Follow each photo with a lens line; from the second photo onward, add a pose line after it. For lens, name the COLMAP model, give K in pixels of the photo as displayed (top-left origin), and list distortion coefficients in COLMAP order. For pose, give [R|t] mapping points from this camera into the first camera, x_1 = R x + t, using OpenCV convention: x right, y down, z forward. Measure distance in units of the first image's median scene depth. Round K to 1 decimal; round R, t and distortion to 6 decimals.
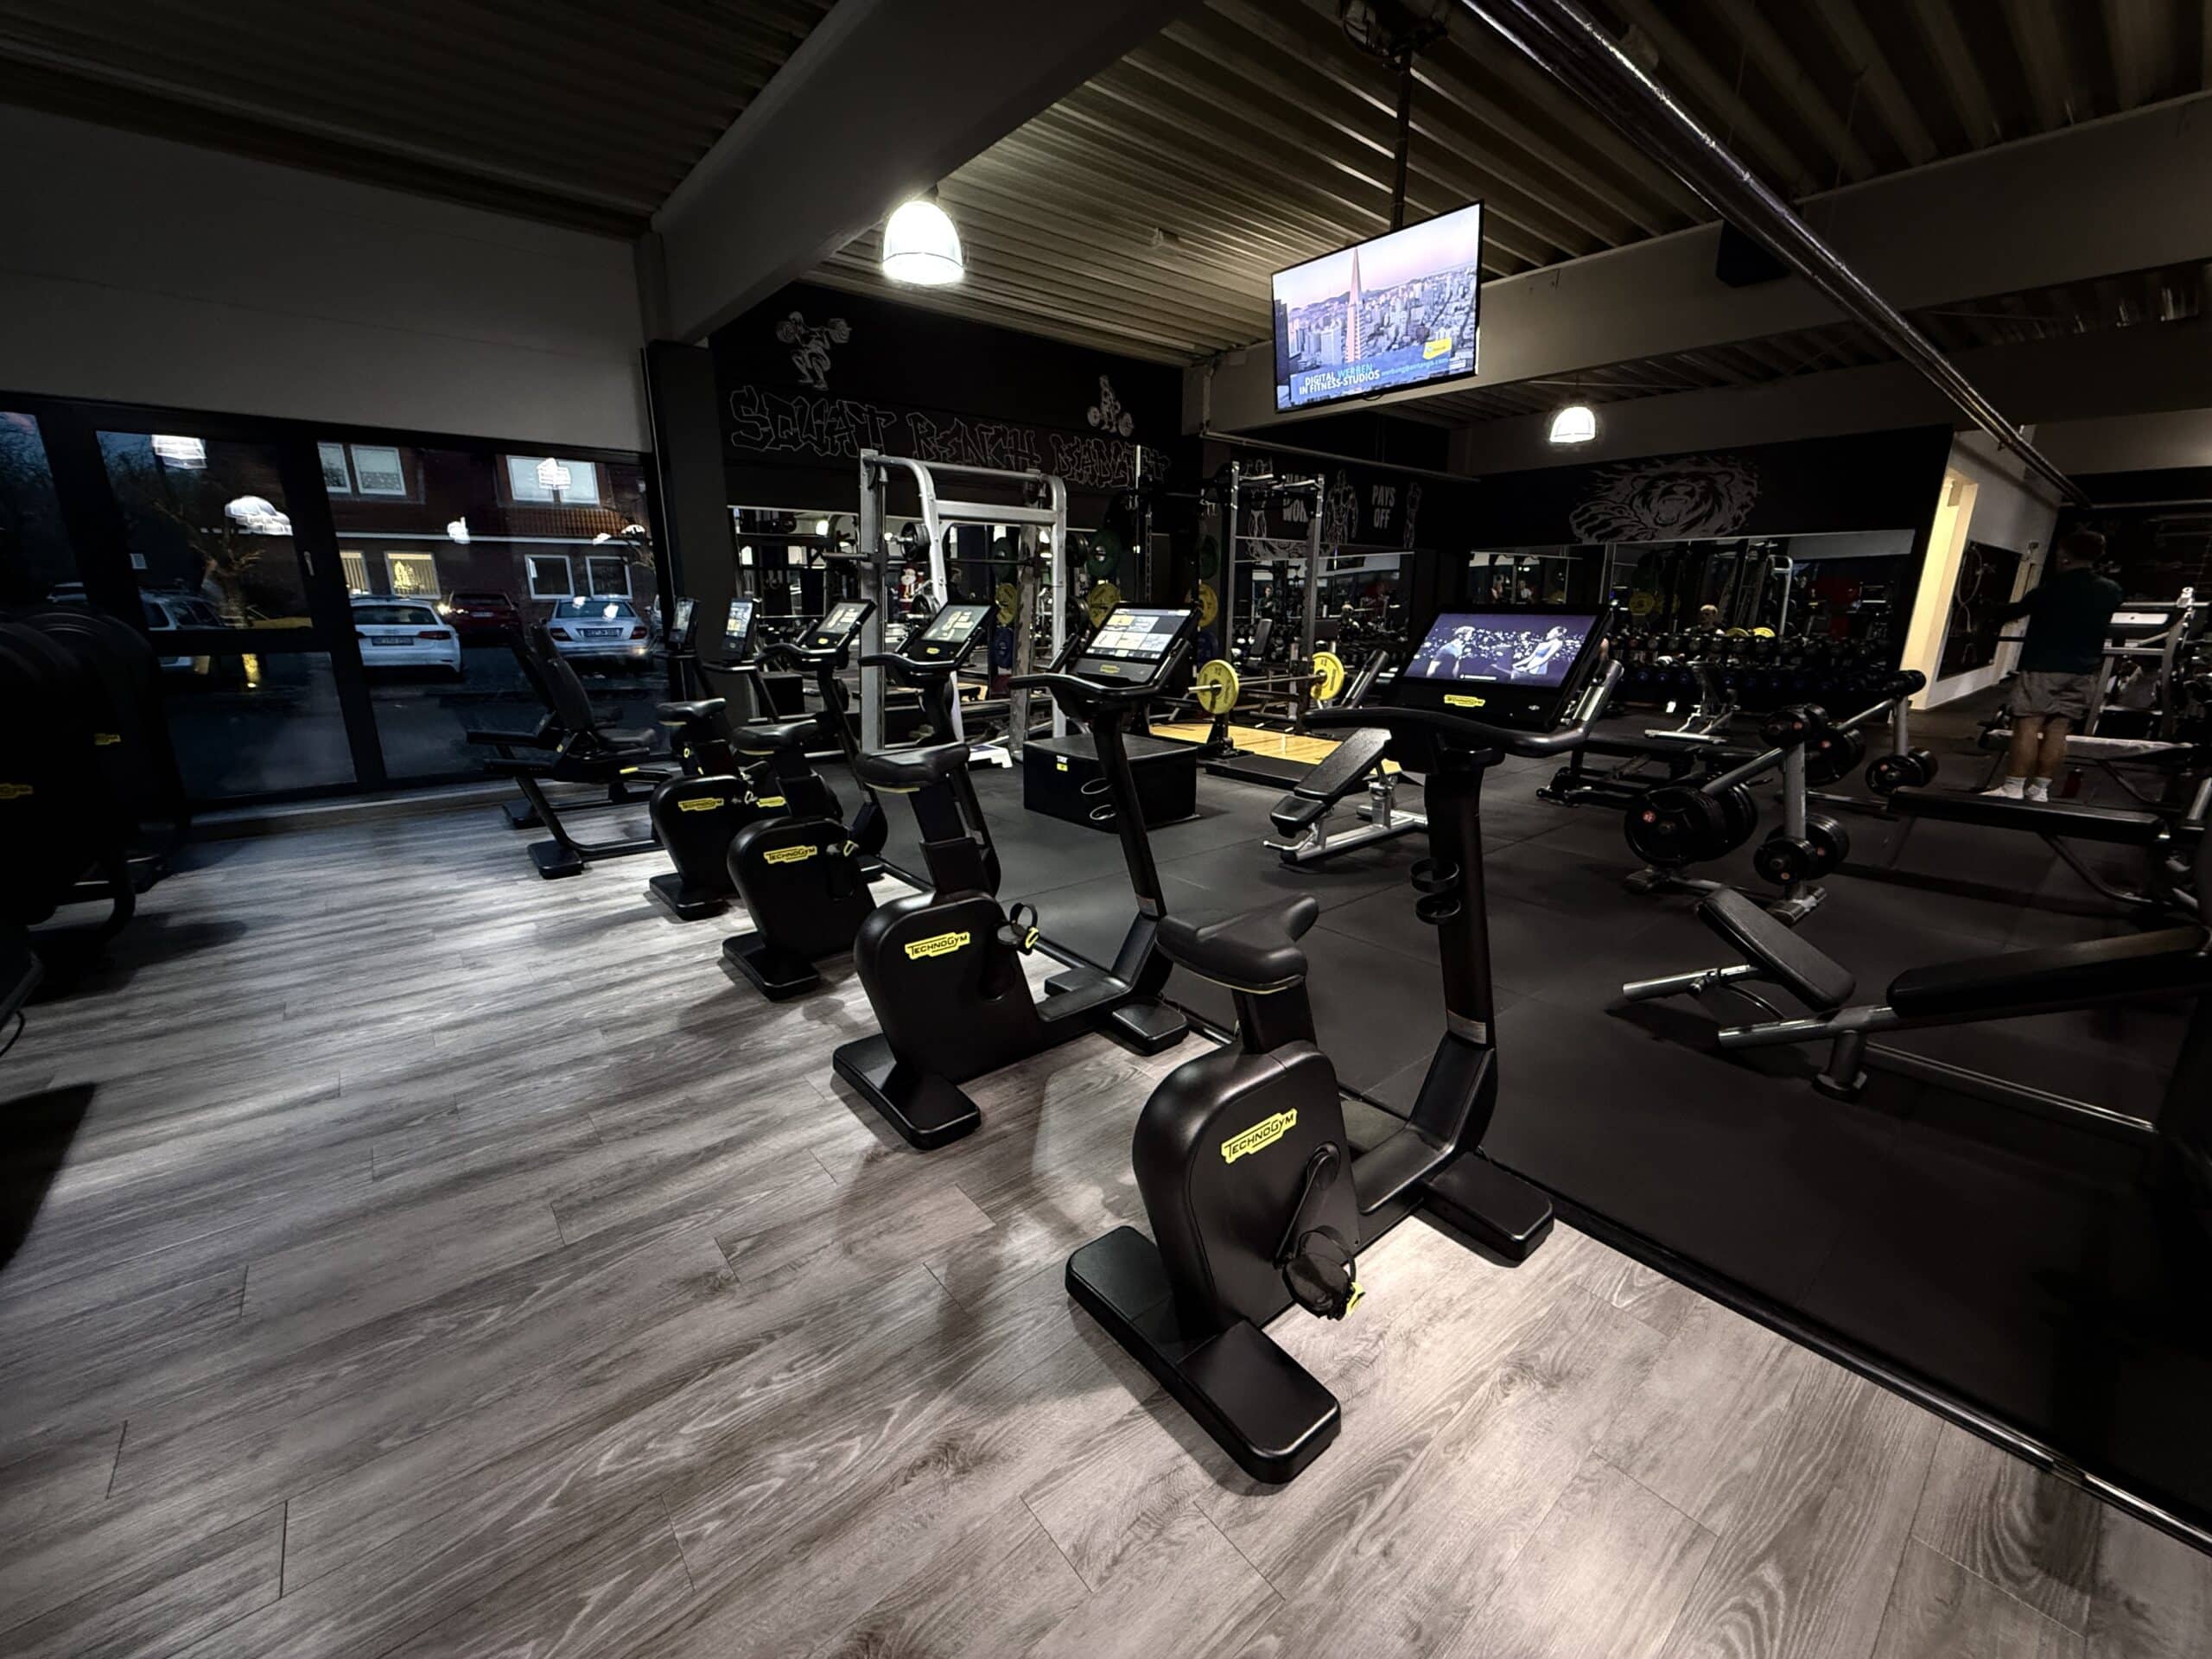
lens RADIAL K [[884.7, 0, 1109.4], [0, 884.7, 822.5], [0, 0, 1]] dist [0.005729, -0.000883]
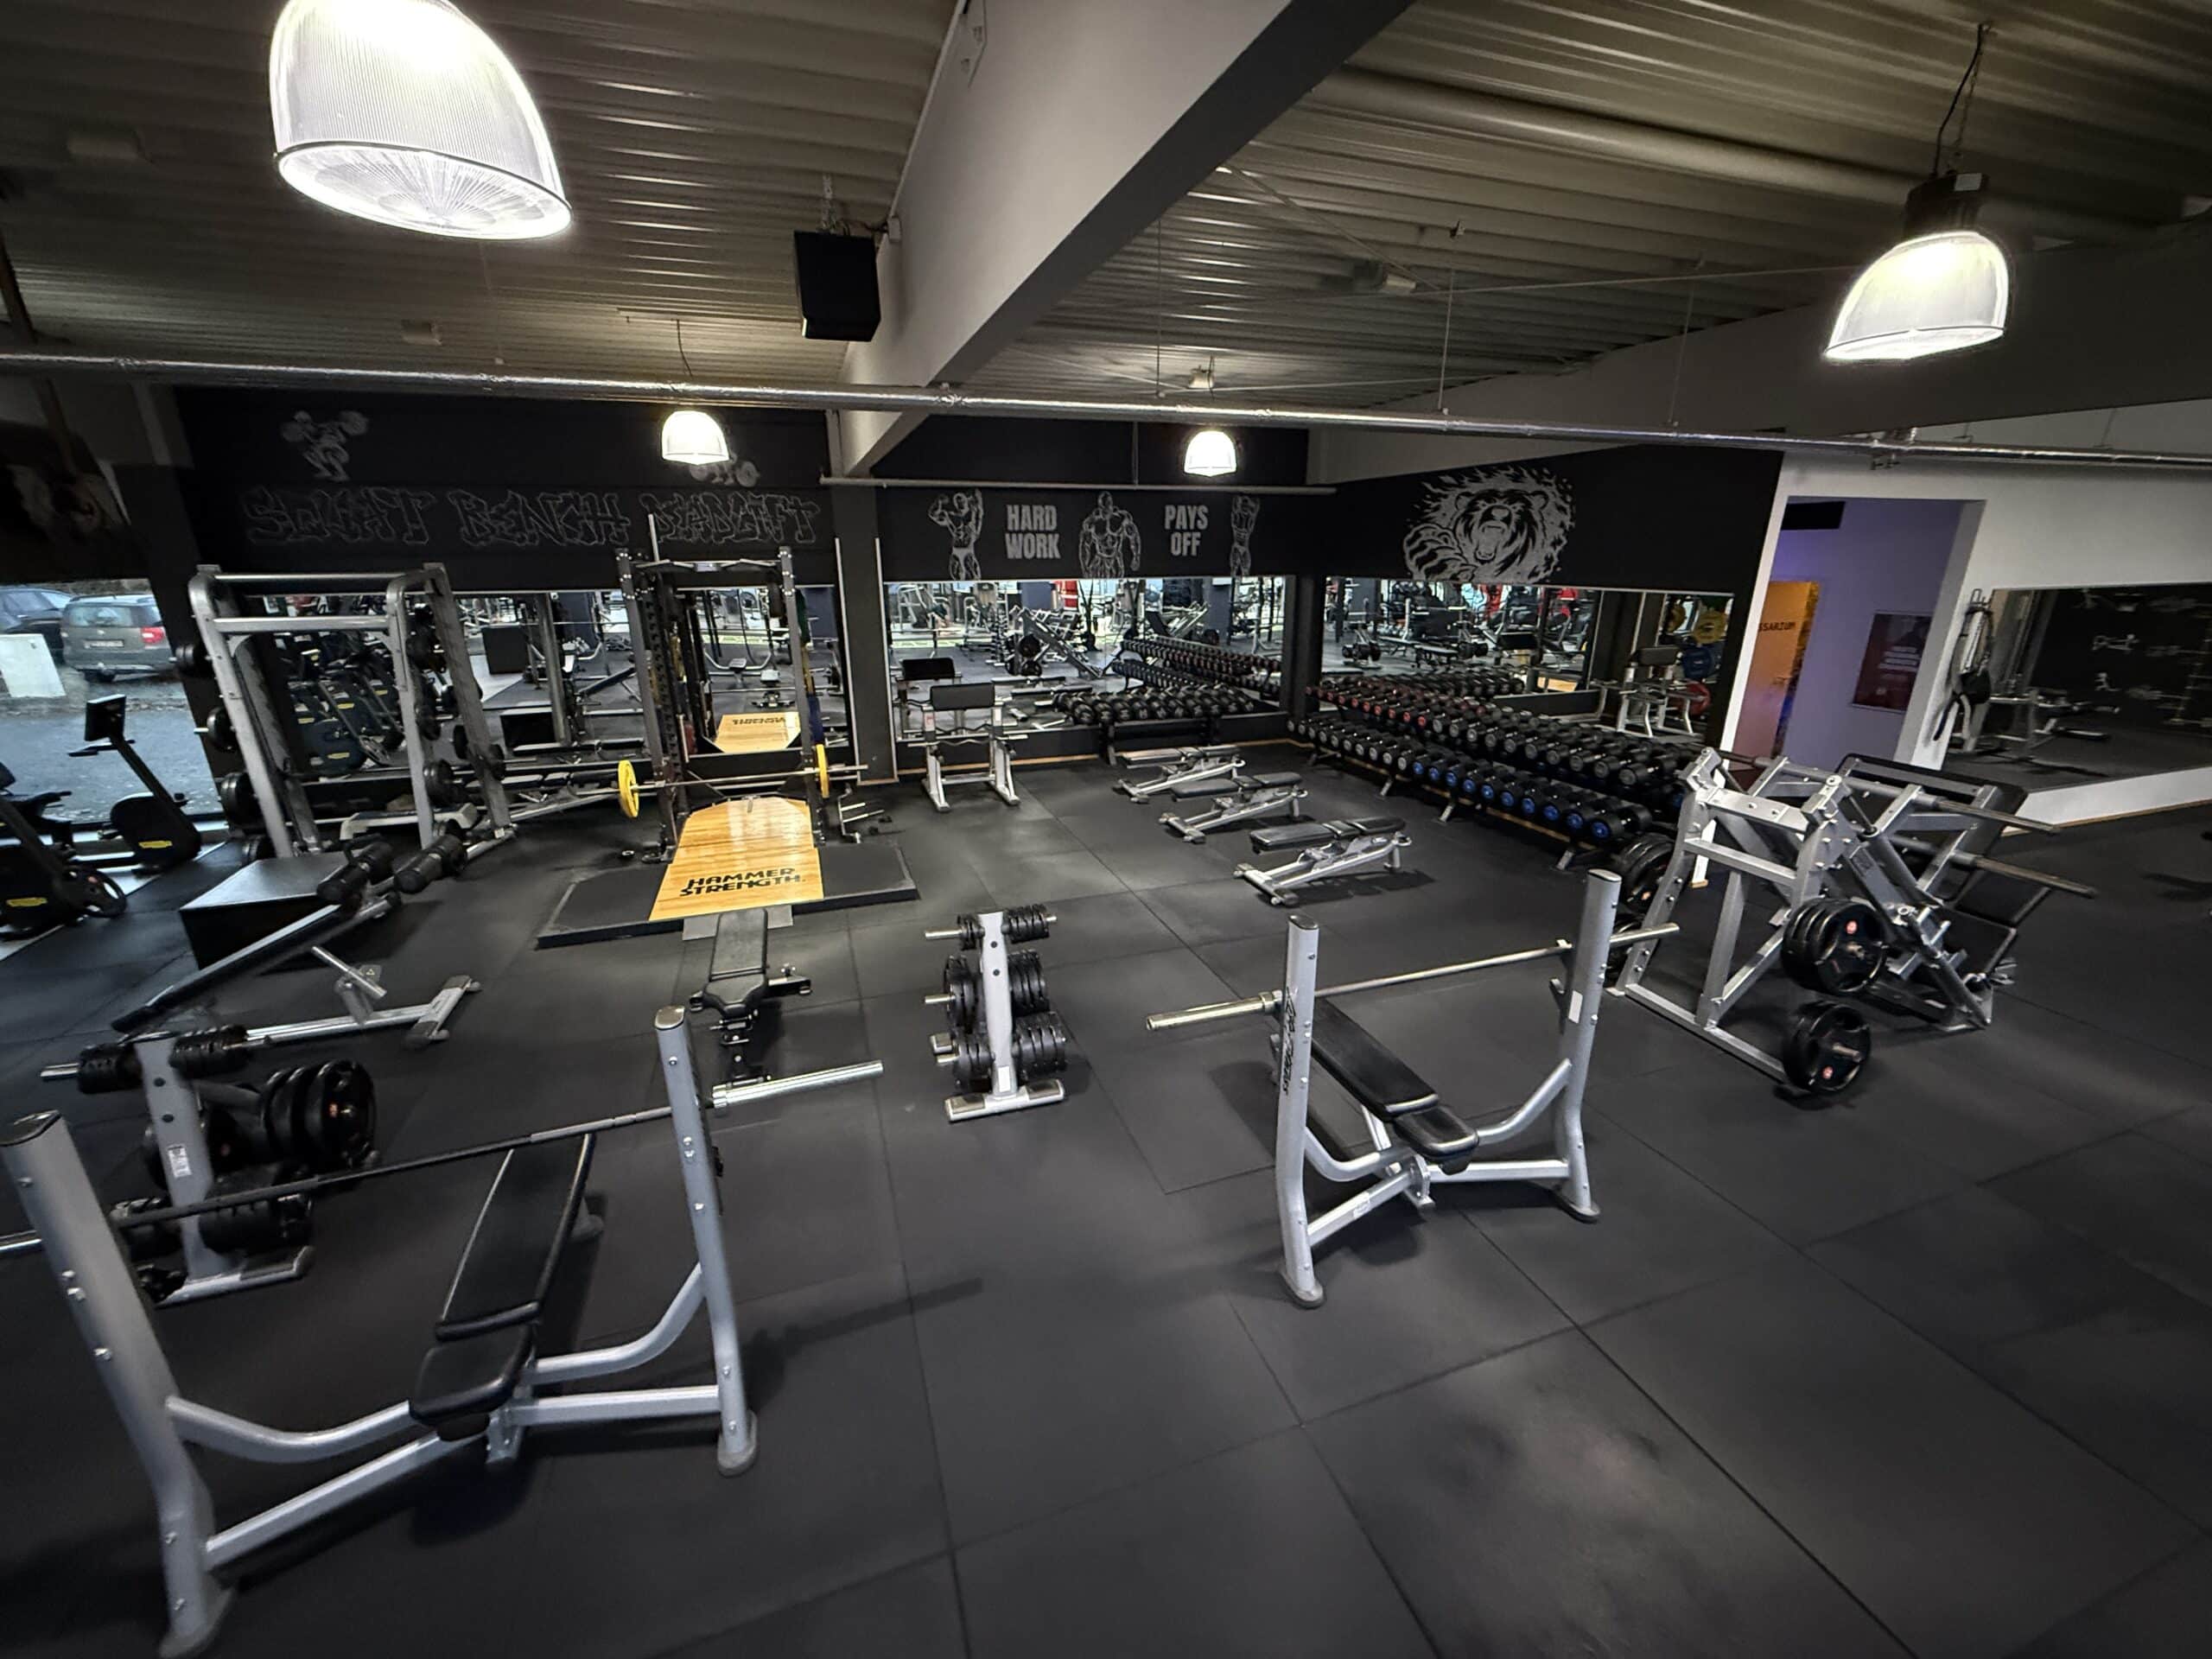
lens RADIAL K [[884.7, 0, 1098.3], [0, 884.7, 839.7], [0, 0, 1]] dist [0.005729, -0.000883]
pose [[0.933261, 0.104896, -0.343541, 0.629689], [-0.080069, 0.993097, 0.085716, -0.149947], [0.350161, -0.052488, 0.935218, 0.197683]]
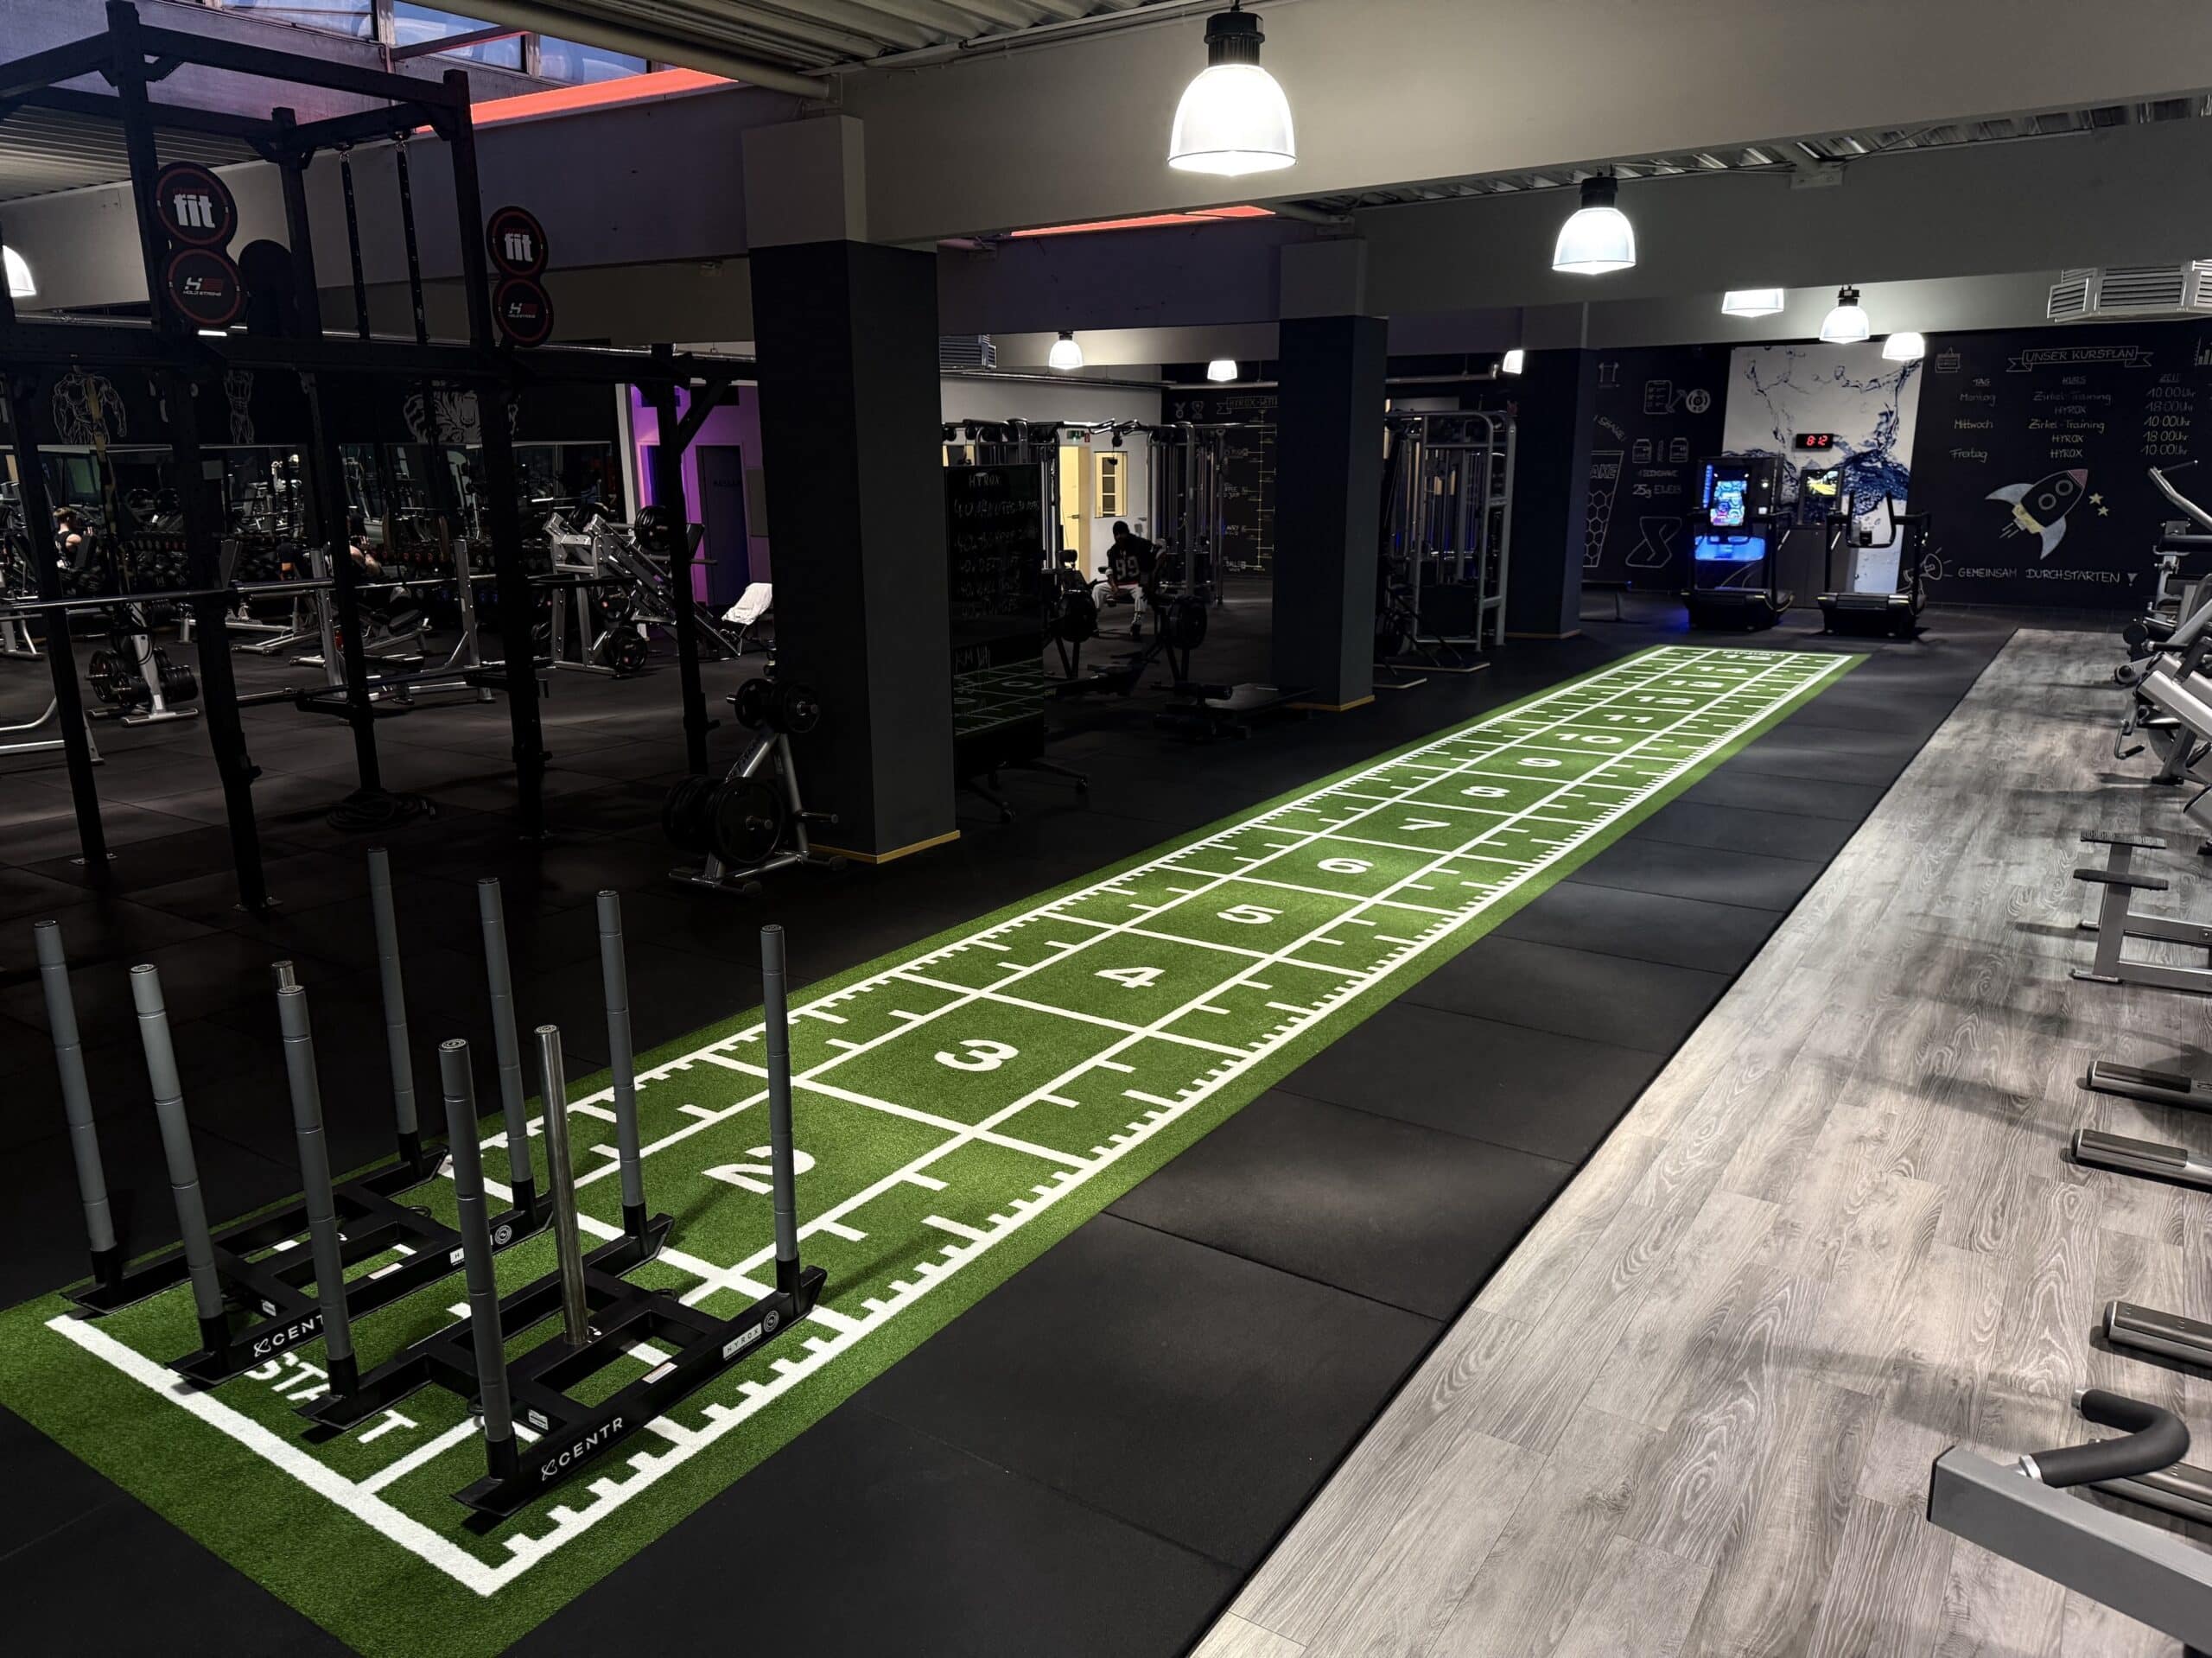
lens RADIAL K [[1559.8, 0, 1113.4], [0, 1559.8, 835.8], [0, 0, 1]] dist [0.037453, -0.043656]
pose [[0.957992, -0.074851, 0.276855, 0.810670], [0.075766, 0.997098, 0.007406, 0.118790], [-0.276606, 0.013881, 0.960883, -0.727490]]
